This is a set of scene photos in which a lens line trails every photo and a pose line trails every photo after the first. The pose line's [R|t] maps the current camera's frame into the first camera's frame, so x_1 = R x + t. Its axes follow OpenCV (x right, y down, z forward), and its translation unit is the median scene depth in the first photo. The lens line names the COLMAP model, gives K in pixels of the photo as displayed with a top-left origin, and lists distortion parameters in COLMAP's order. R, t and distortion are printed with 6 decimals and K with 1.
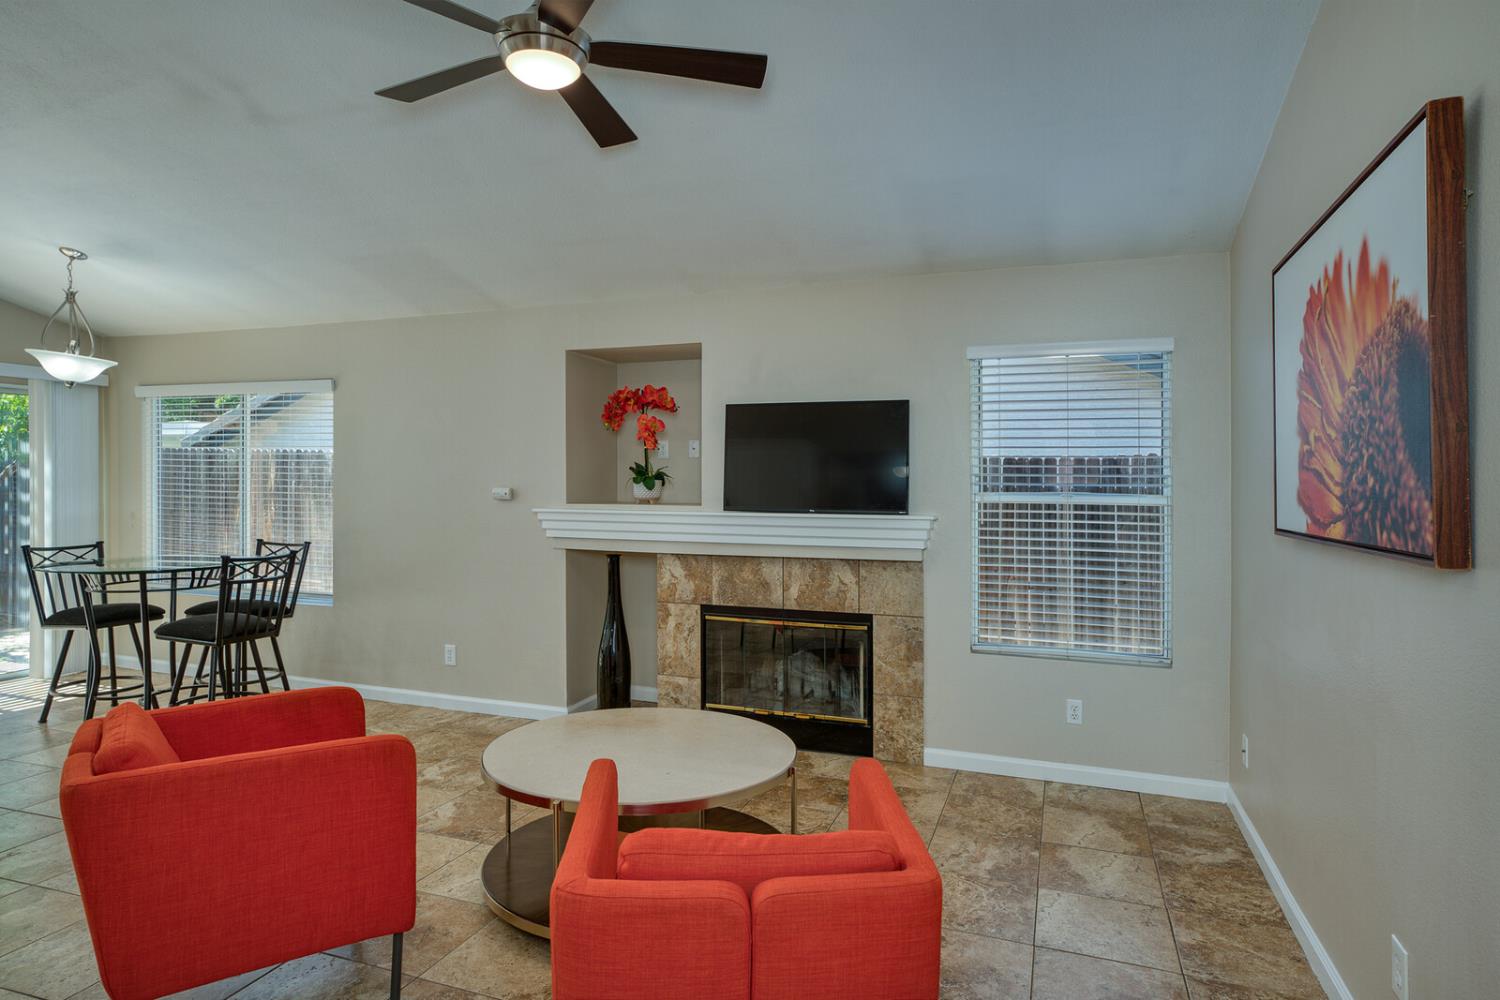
lens RADIAL K [[880.5, 0, 752.8], [0, 880.5, 501.6], [0, 0, 1]] dist [0.001667, 0.004939]
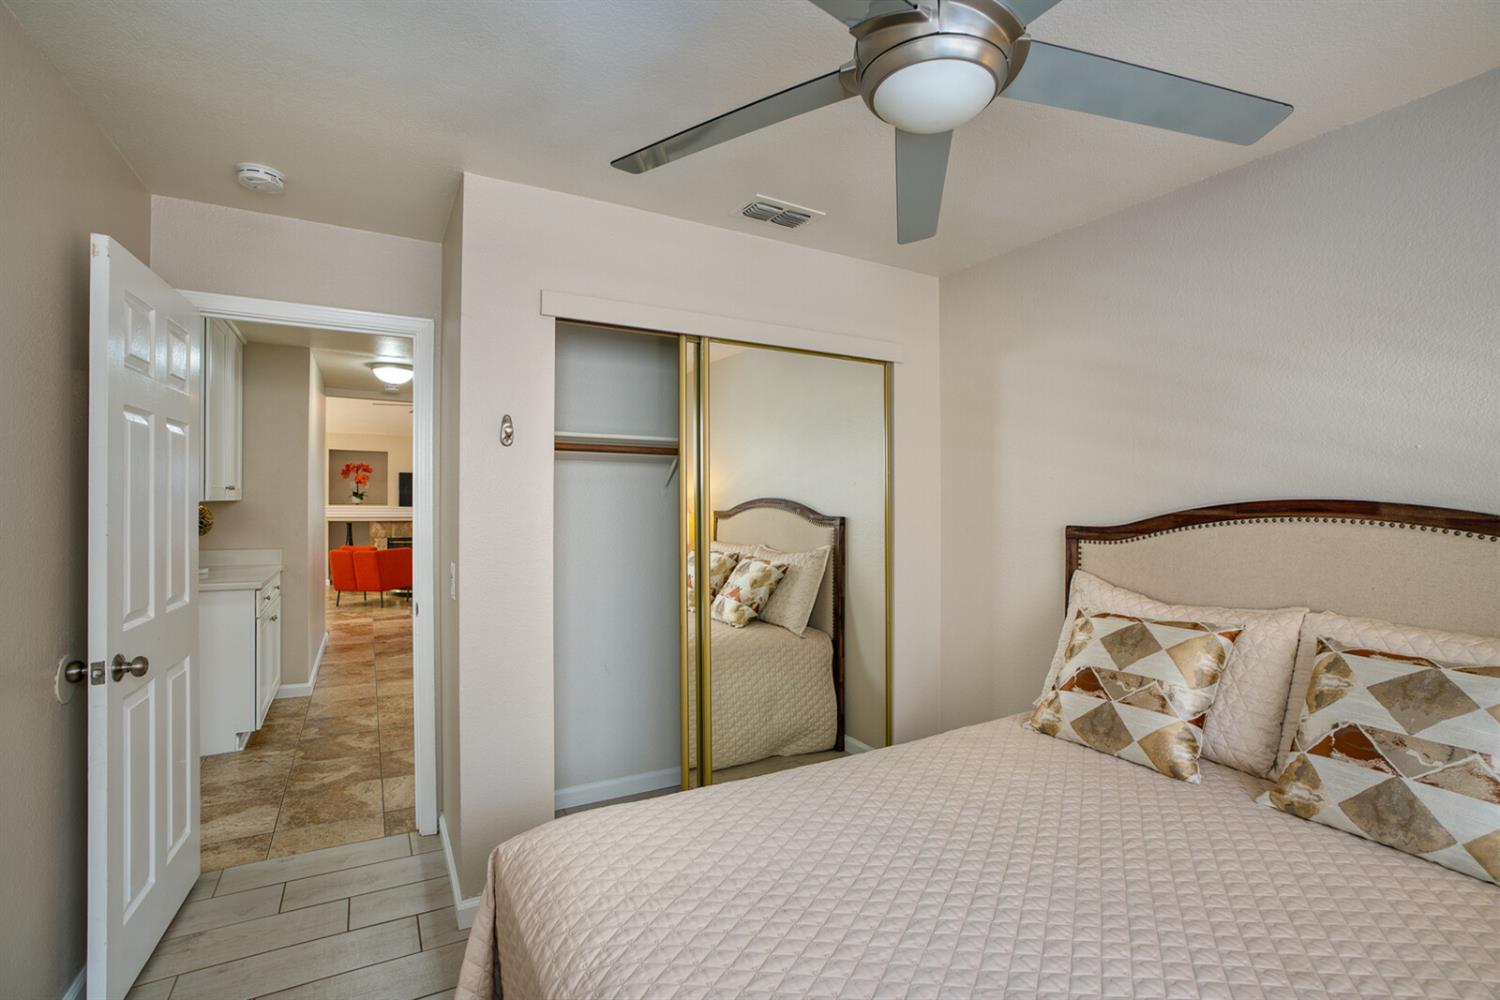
lens RADIAL K [[711.8, 0, 744.1], [0, 711.8, 497.2], [0, 0, 1]] dist [-0.037326, 0.018075]
pose [[0.662666, 0.002625, 0.748910, -1.098853], [0.013982, 0.999776, -0.015877, 0.034276], [-0.748784, 0.020992, 0.662481, -1.572812]]
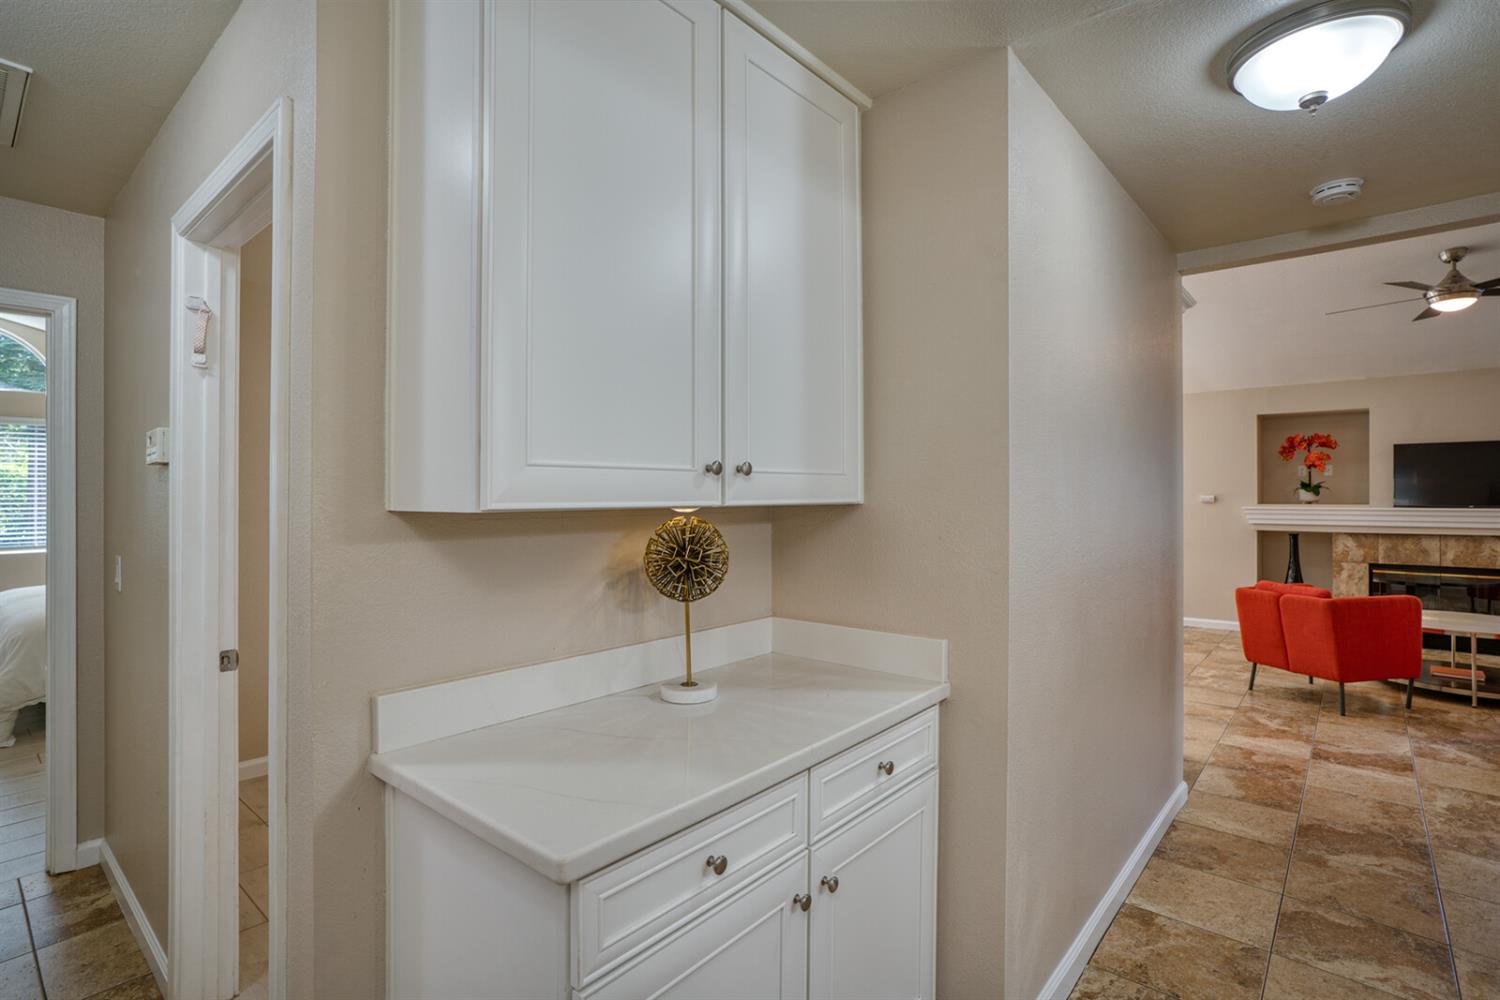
lens RADIAL K [[735.6, 0, 715.7], [0, 735.6, 500.4], [0, 0, 1]] dist [-0.047462, 0.015766]
pose [[0.927868, -0.006667, -0.372848, -0.733908], [0.001181, 0.999888, -0.014942, 0.016152], [0.372906, 0.013424, 0.927772, -0.760203]]
